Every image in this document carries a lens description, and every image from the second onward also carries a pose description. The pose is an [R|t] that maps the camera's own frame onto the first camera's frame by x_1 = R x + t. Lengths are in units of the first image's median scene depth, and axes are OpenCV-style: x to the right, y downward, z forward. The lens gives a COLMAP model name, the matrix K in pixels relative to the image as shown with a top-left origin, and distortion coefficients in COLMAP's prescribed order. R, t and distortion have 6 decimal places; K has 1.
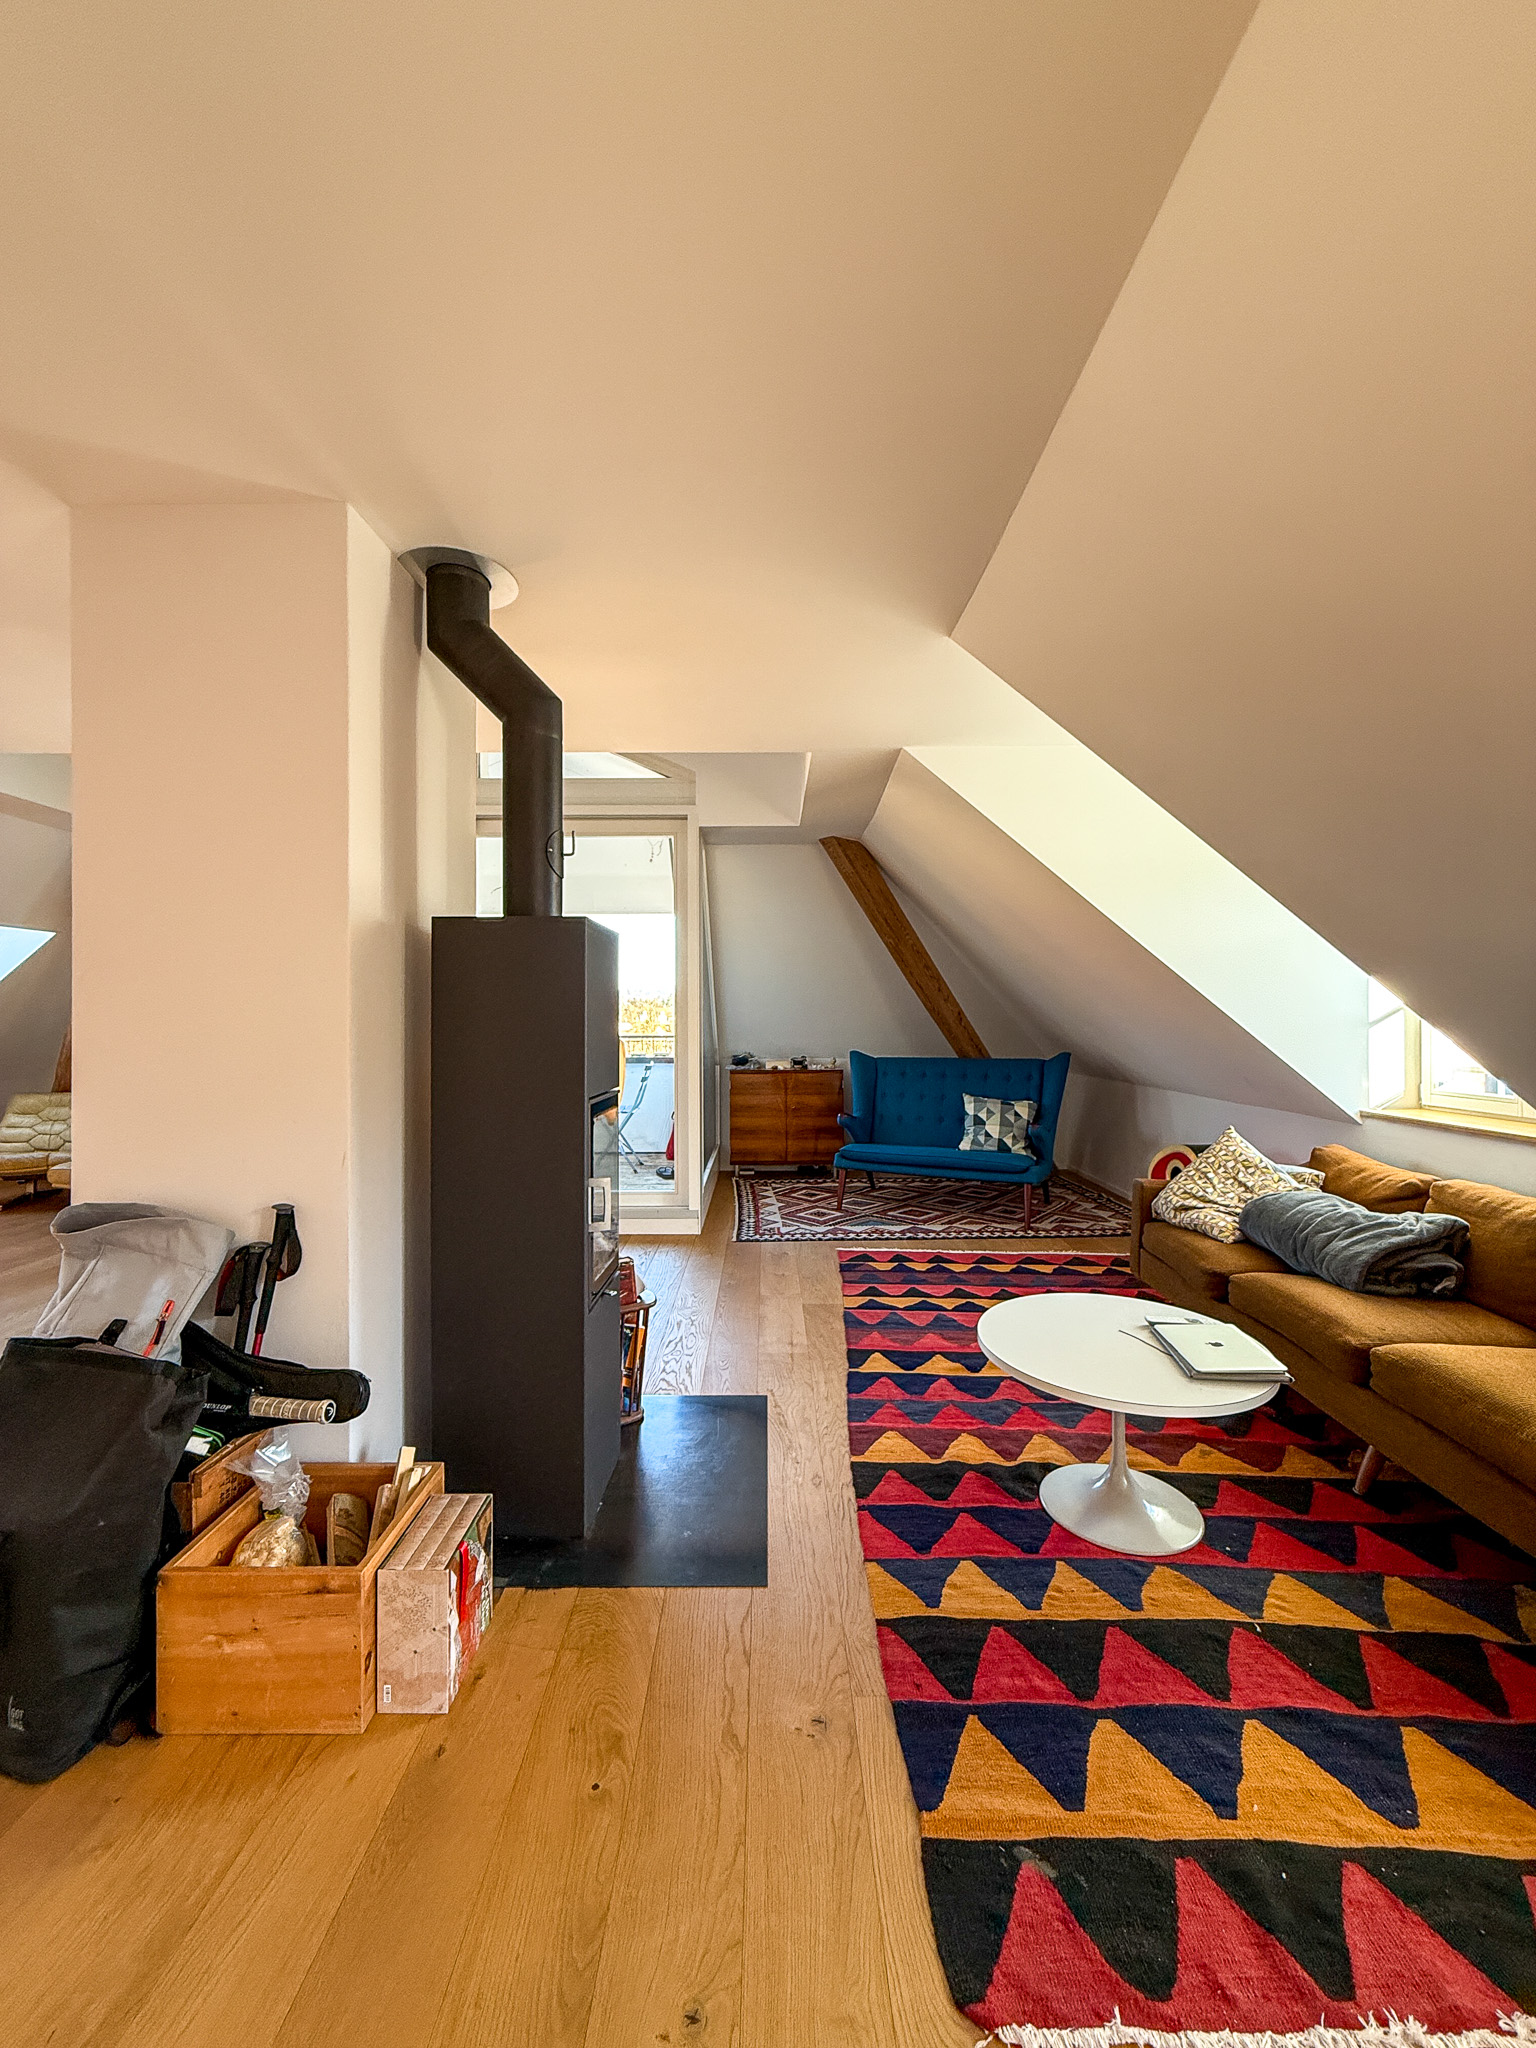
lens RADIAL K [[814.0, 0, 766.9], [0, 814.0, 1016.8], [0, 0, 1]] dist [0.000344, 0.000221]
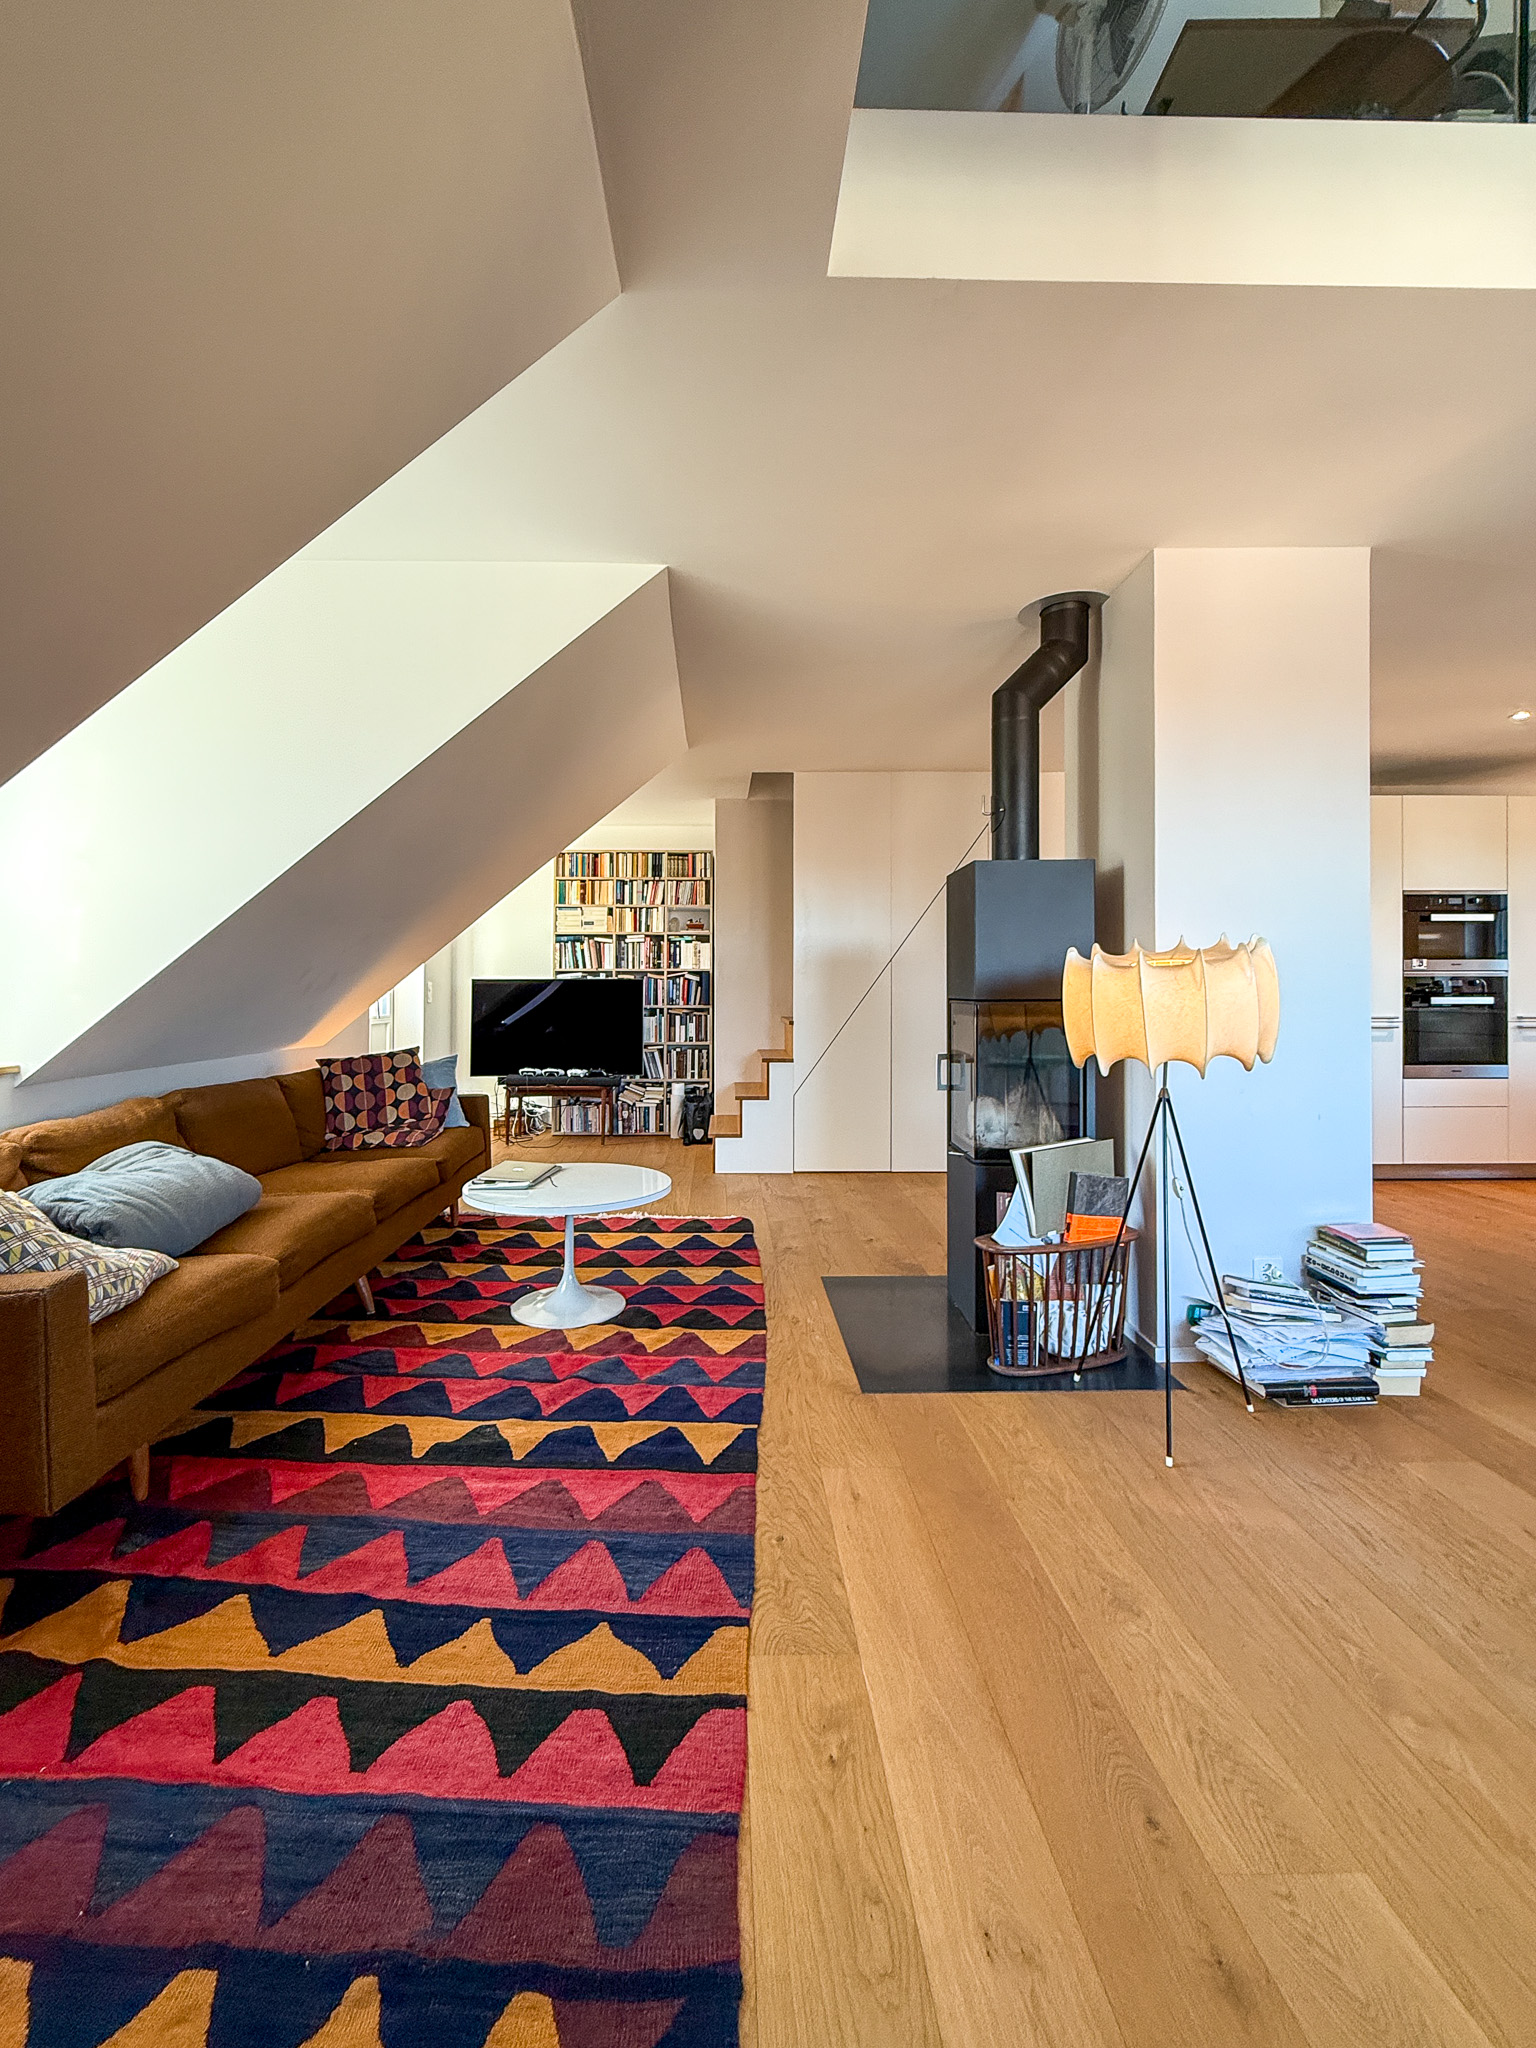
lens RADIAL K [[837.2, 0, 758.8], [0, 837.2, 984.0], [0, 0, 1]] dist [0.000177, -0.000039]
pose [[-0.998848, -0.000431, -0.047994, 0.216675], [0.000227, 0.999906, -0.013689, 0.104827], [0.047996, -0.013684, -0.998754, 2.775843]]
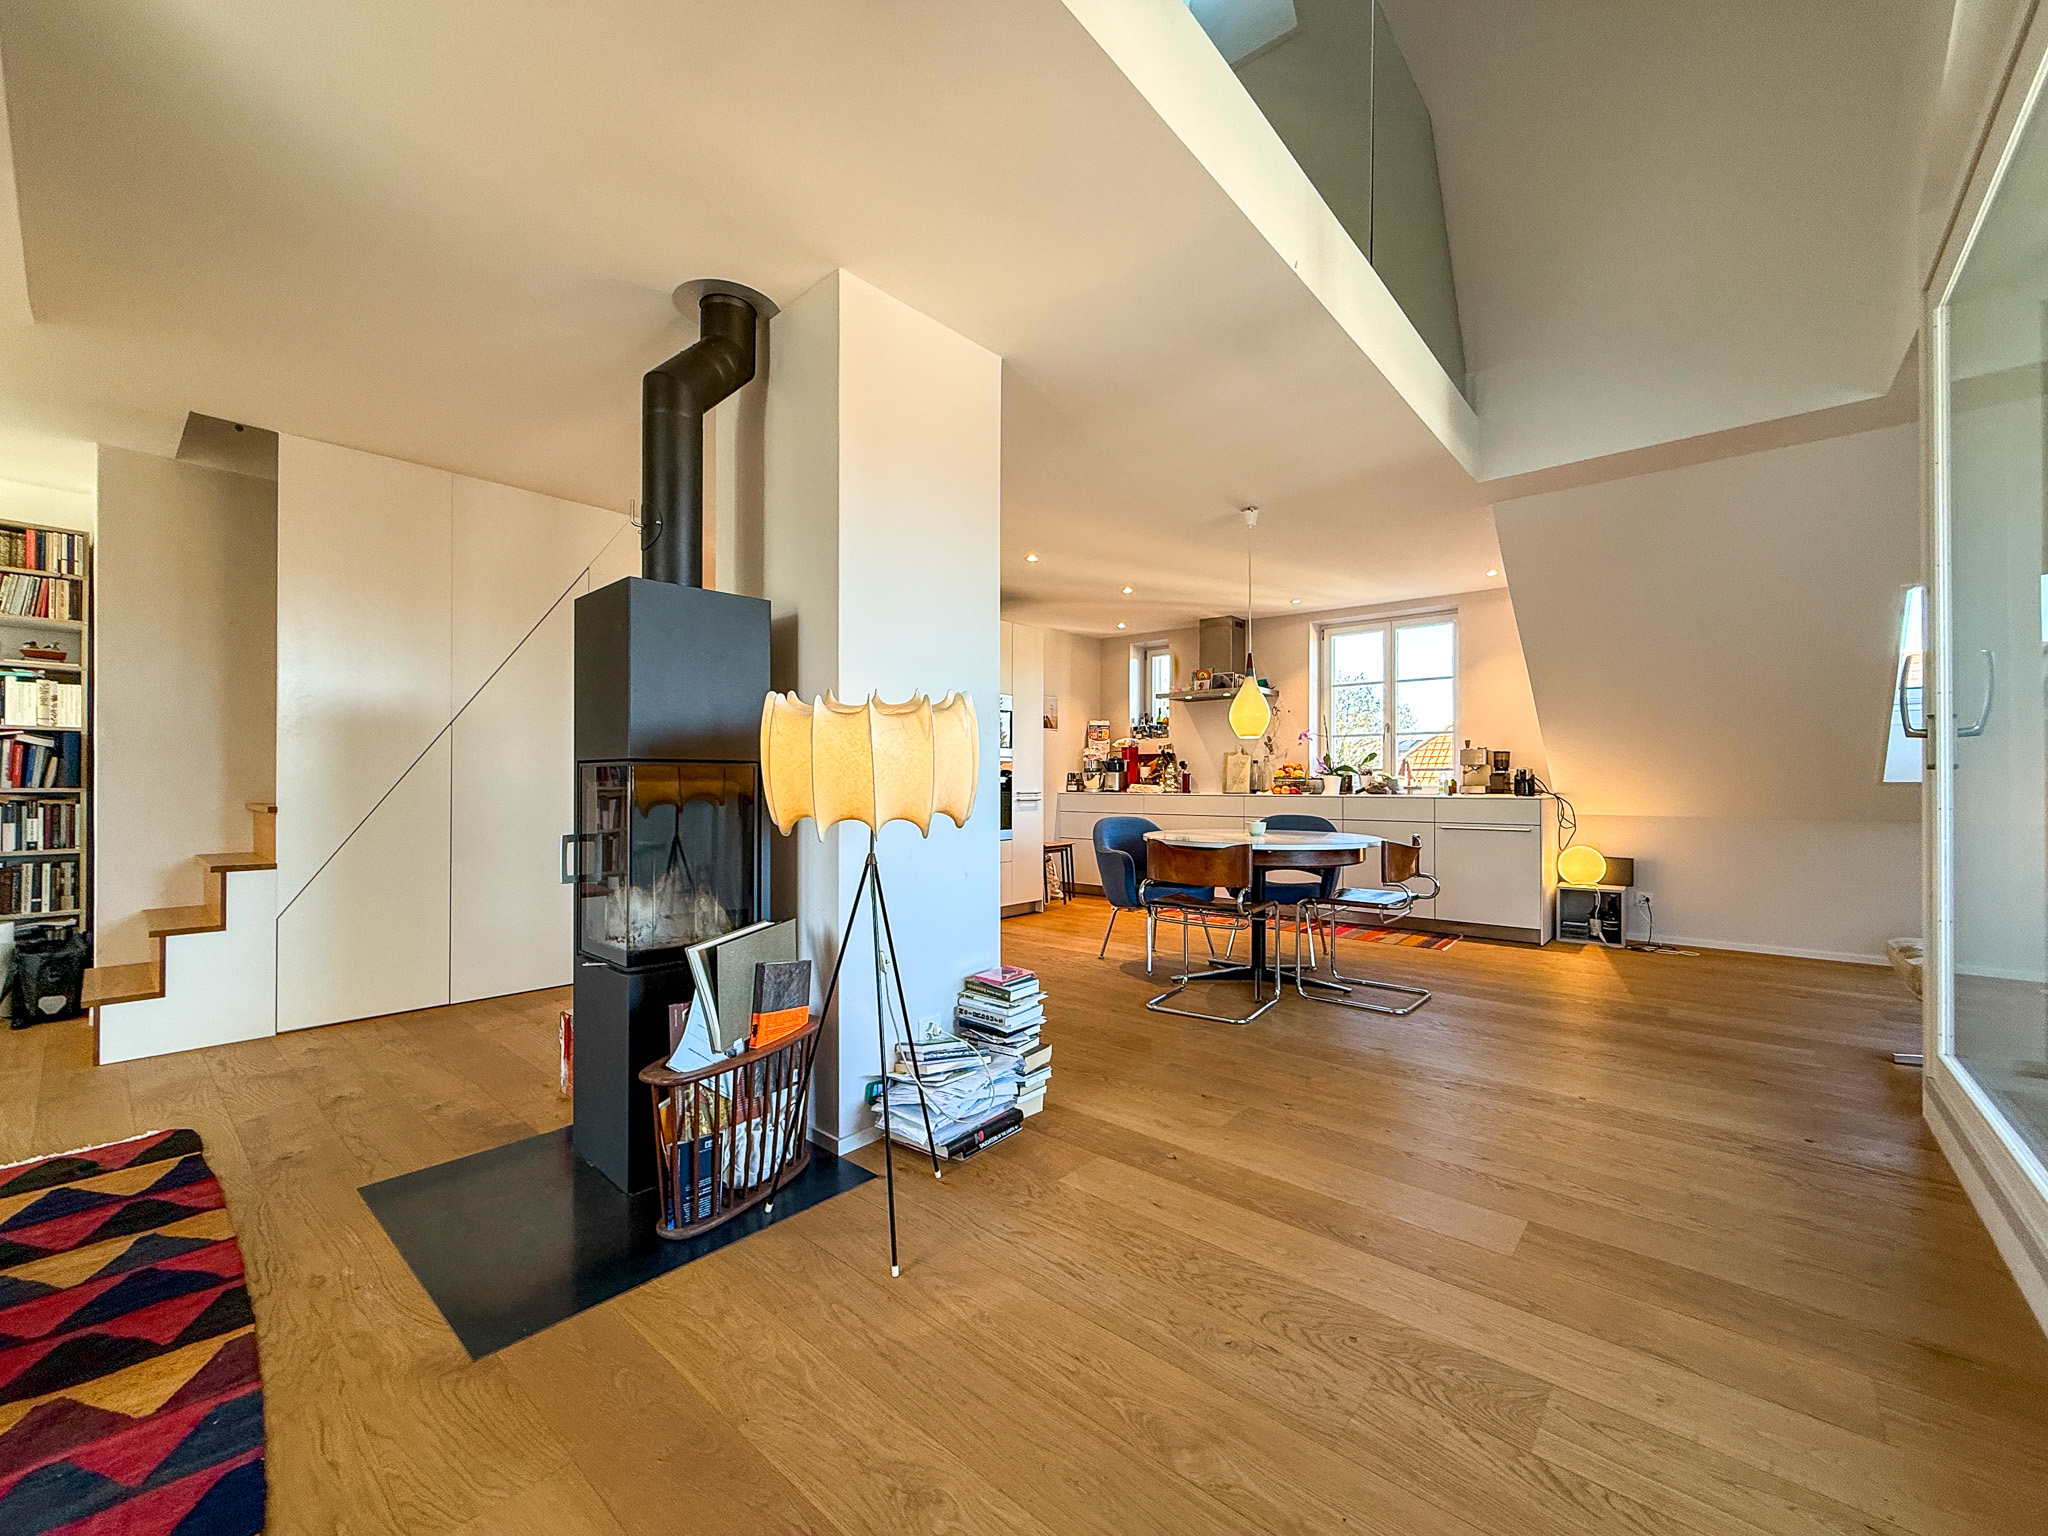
lens RADIAL K [[814.0, 0, 1014.8], [0, 814.0, 780.8], [0, 0, 1]] dist [0.000344, 0.000221]
pose [[-0.657831, -0.002272, -0.753162, 0.249874], [0.005959, 0.999948, -0.008221, 0.155842], [0.753142, -0.009896, -0.657784, 2.421933]]
